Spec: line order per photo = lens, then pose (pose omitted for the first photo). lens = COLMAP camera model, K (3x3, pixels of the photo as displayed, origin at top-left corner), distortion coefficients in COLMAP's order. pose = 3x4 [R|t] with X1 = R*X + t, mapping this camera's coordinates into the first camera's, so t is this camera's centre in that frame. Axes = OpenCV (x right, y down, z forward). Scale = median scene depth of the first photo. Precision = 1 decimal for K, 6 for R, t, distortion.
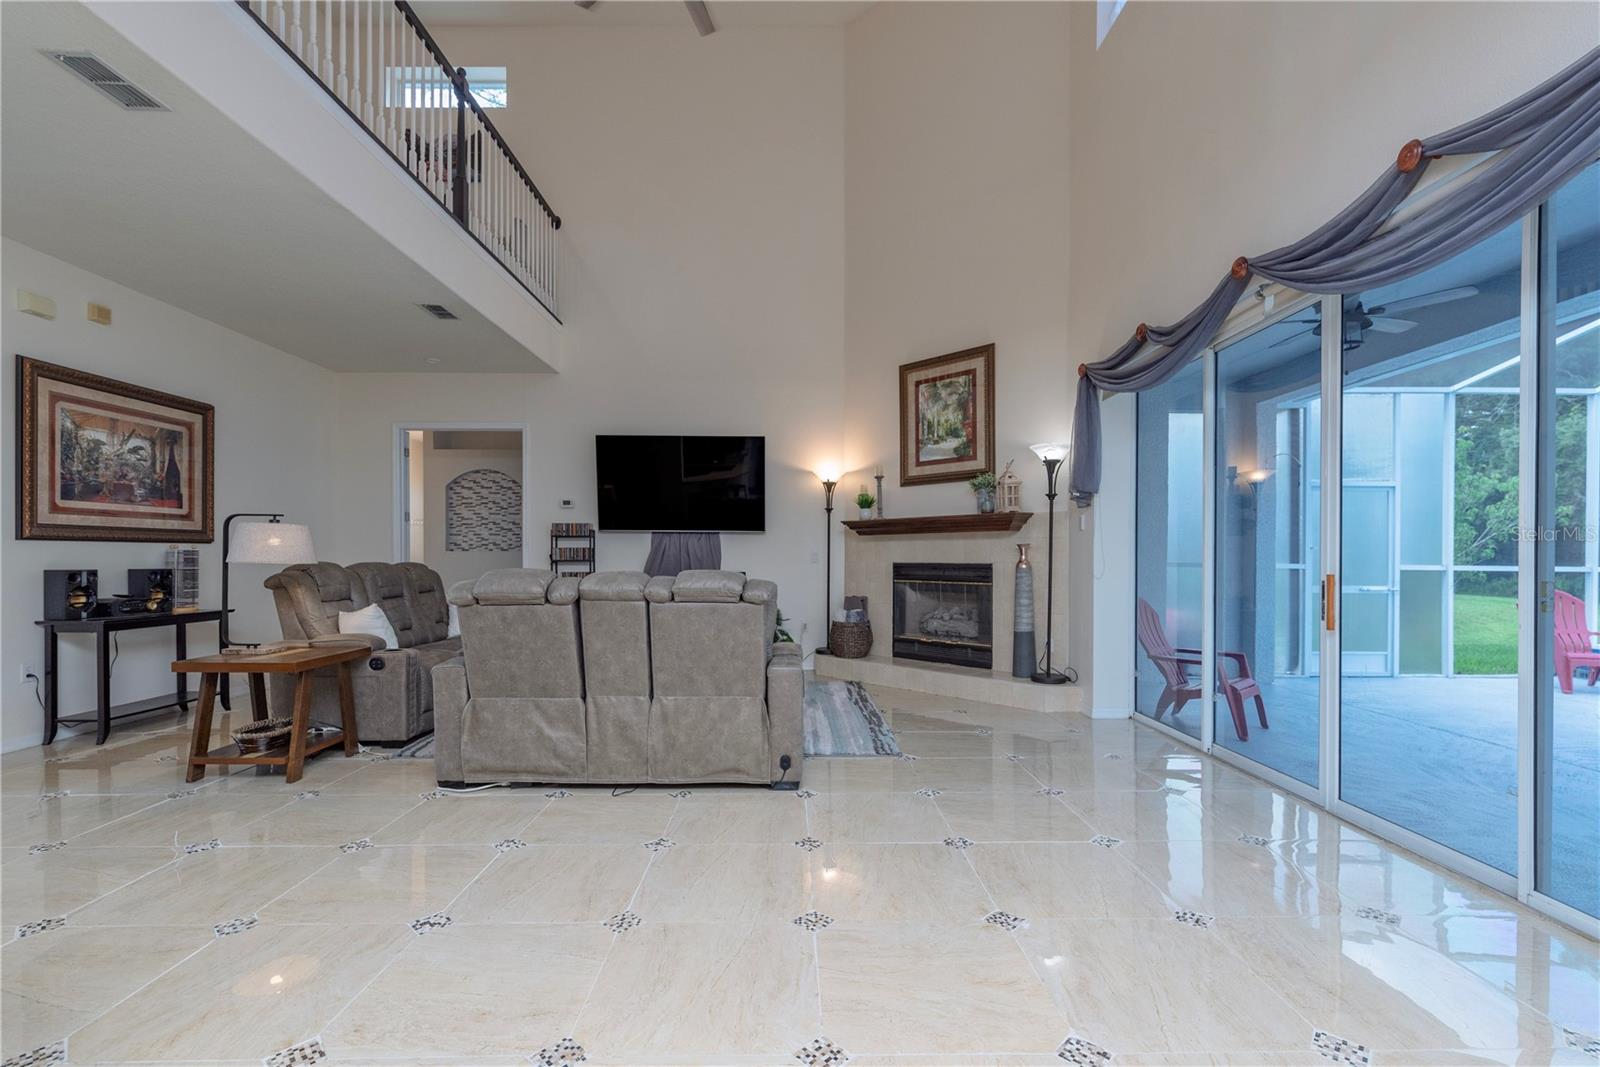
lens RADIAL K [[702.1, 0, 801.8], [0, 702.1, 562.2], [0, 0, 1]] dist [-0.000442, -0.000321]
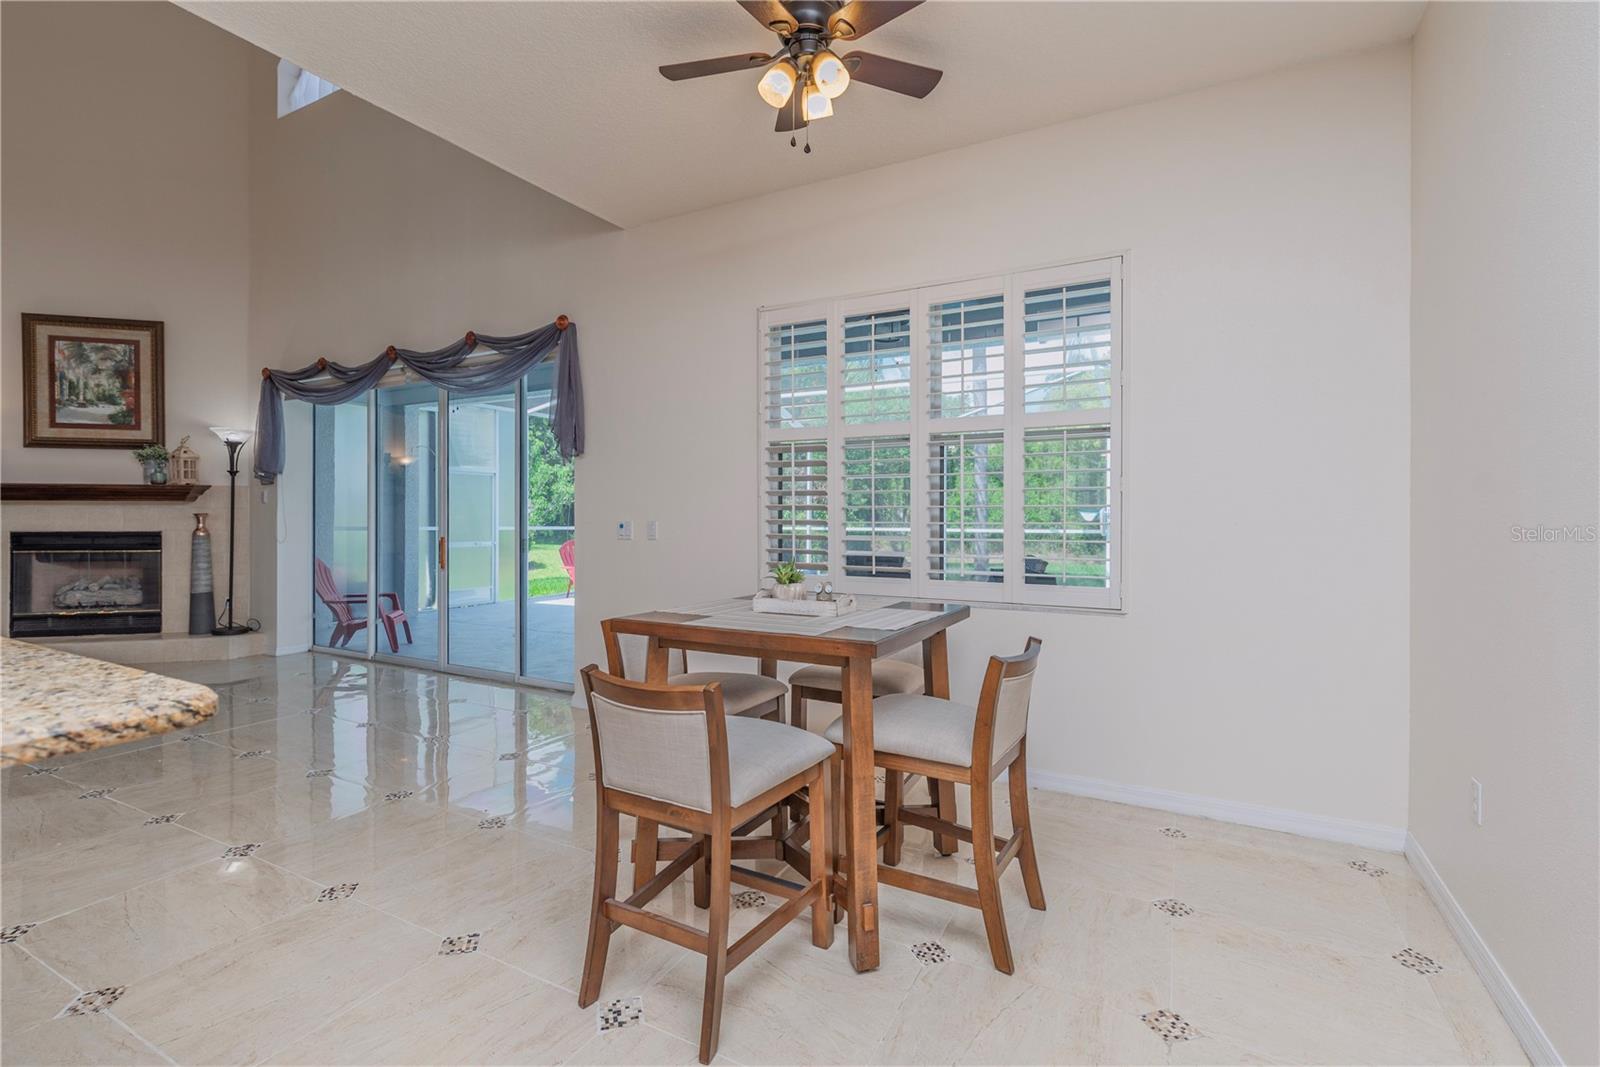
lens RADIAL K [[718.2, 0, 799.1], [0, 718.2, 519.0], [0, 0, 1]] dist [0.001626, 0.000190]
pose [[0.479071, -0.002689, 0.877772, -0.208429], [0.004130, 0.999991, 0.000809, -0.013065], [-0.877767, 0.003238, 0.479077, -0.338055]]
